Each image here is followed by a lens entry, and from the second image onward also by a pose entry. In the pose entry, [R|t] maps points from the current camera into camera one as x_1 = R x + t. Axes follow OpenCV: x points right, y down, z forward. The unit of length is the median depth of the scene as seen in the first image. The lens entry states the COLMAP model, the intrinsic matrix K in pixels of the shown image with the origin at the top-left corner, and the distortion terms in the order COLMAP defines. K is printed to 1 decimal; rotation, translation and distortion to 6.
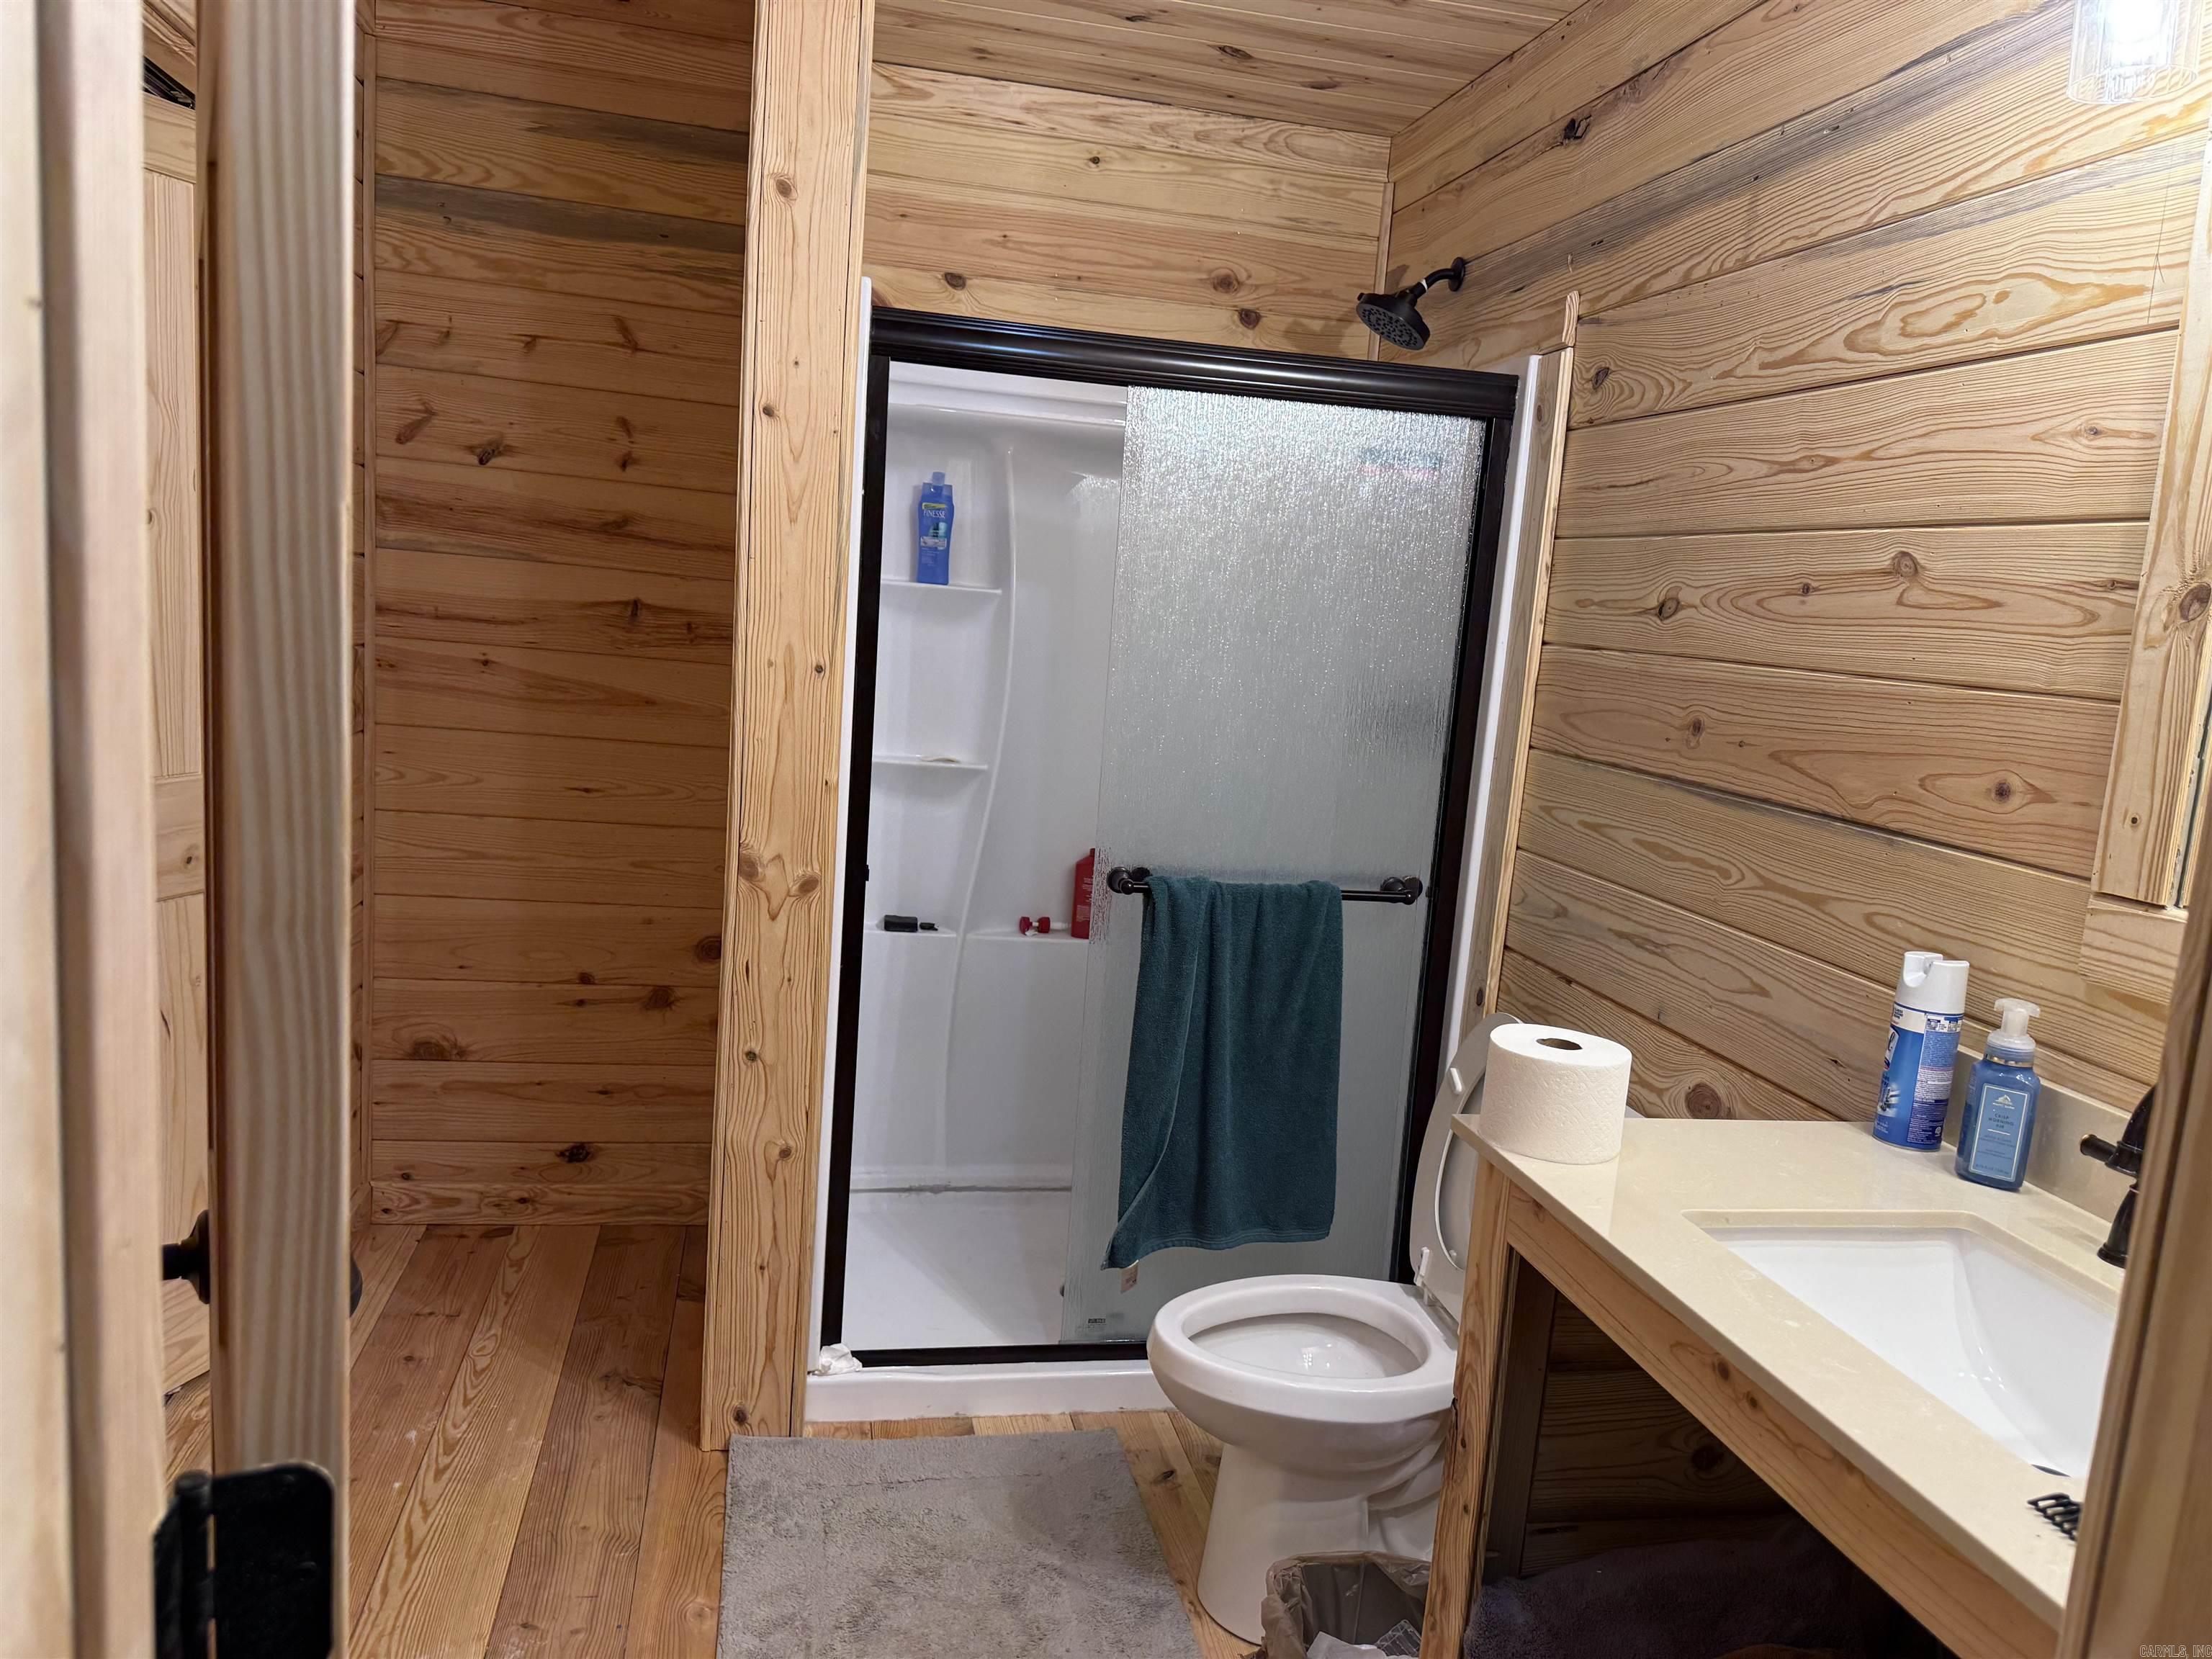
lens RADIAL K [[1578.5, 0, 1106.0], [0, 1578.5, 829.5], [0, 0, 1]] dist [0.065169, -0.084808]
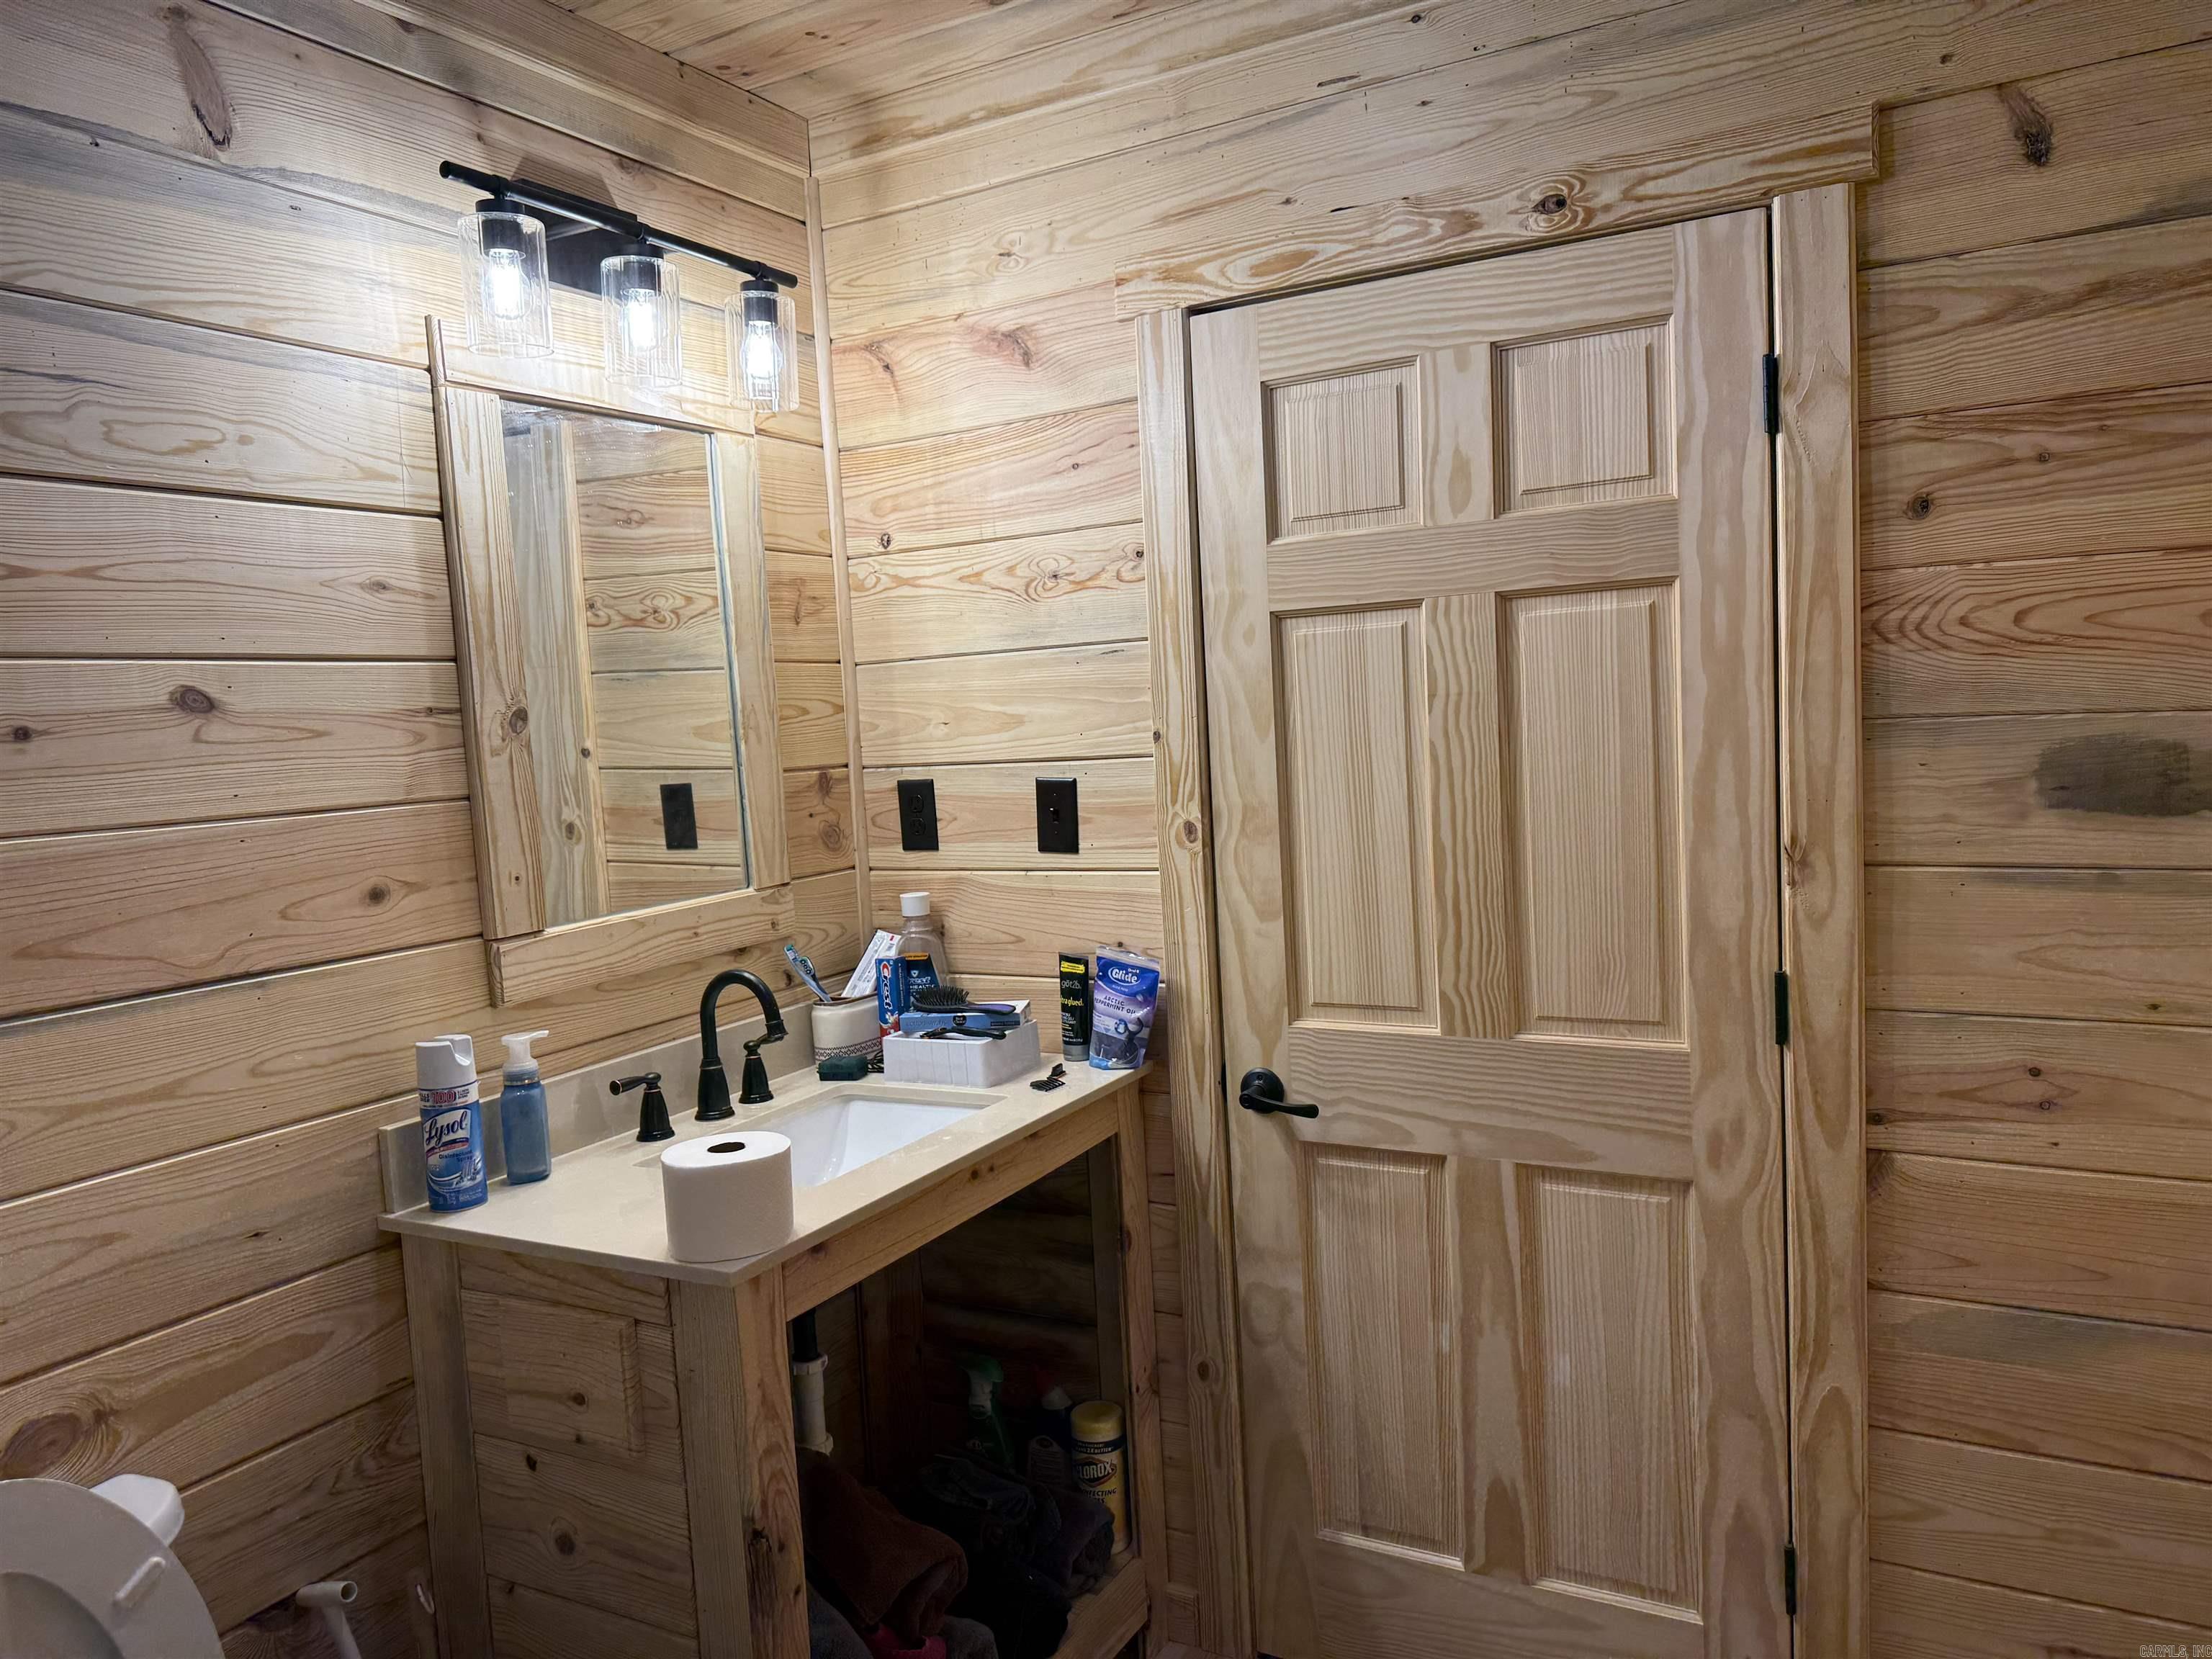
lens RADIAL K [[1578.5, 0, 1106.0], [0, 1578.5, 829.5], [0, 0, 1]] dist [0.065169, -0.084808]
pose [[-0.765725, -0.080717, 0.638083, -0.332912], [0.091410, 0.968365, 0.232194, -0.171220], [-0.636639, 0.236124, -0.734123, 0.898115]]
